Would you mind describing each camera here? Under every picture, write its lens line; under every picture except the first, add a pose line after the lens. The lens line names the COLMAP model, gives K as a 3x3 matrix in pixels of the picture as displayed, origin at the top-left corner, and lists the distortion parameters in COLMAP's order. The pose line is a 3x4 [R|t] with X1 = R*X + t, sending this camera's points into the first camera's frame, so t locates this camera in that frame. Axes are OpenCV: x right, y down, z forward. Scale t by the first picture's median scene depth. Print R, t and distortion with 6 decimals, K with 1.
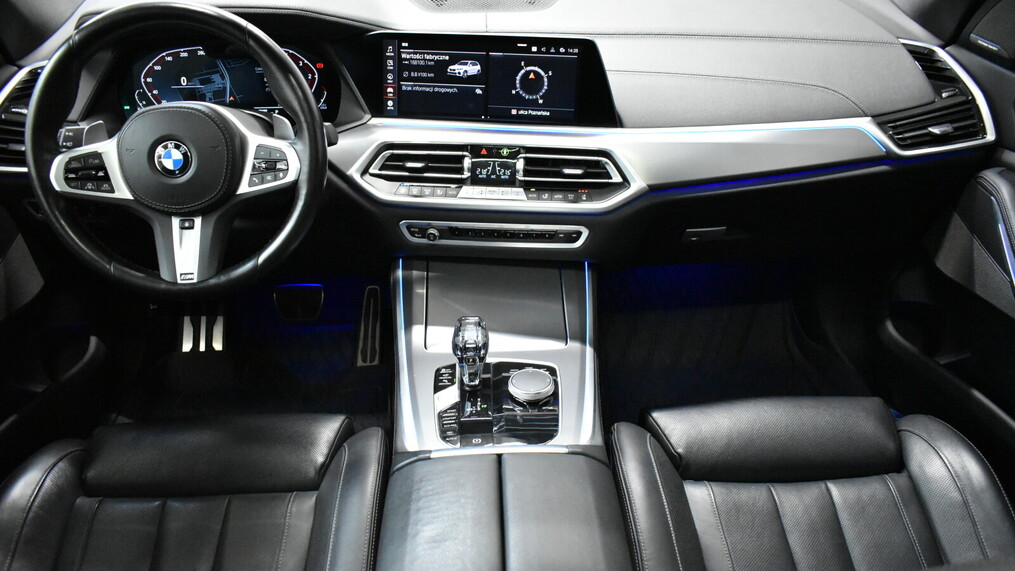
lens RADIAL K [[786.2, 0, 507.5], [0, 786.2, 285.5], [0, 0, 1]] dist [-0.019549, 0.012279]
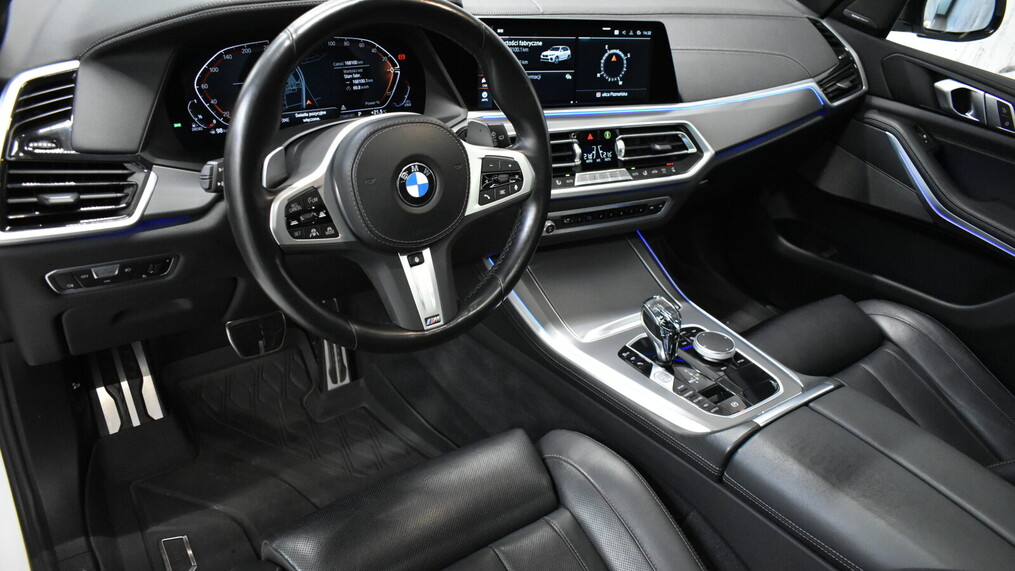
lens RADIAL K [[786.2, 0, 507.5], [0, 786.2, 285.5], [0, 0, 1]] dist [-0.019549, 0.012279]
pose [[0.826405, -0.200477, 0.526179, -0.684030], [0.167973, 0.979696, 0.109455, -0.110896], [-0.537439, -0.002070, 0.843300, 0.204600]]
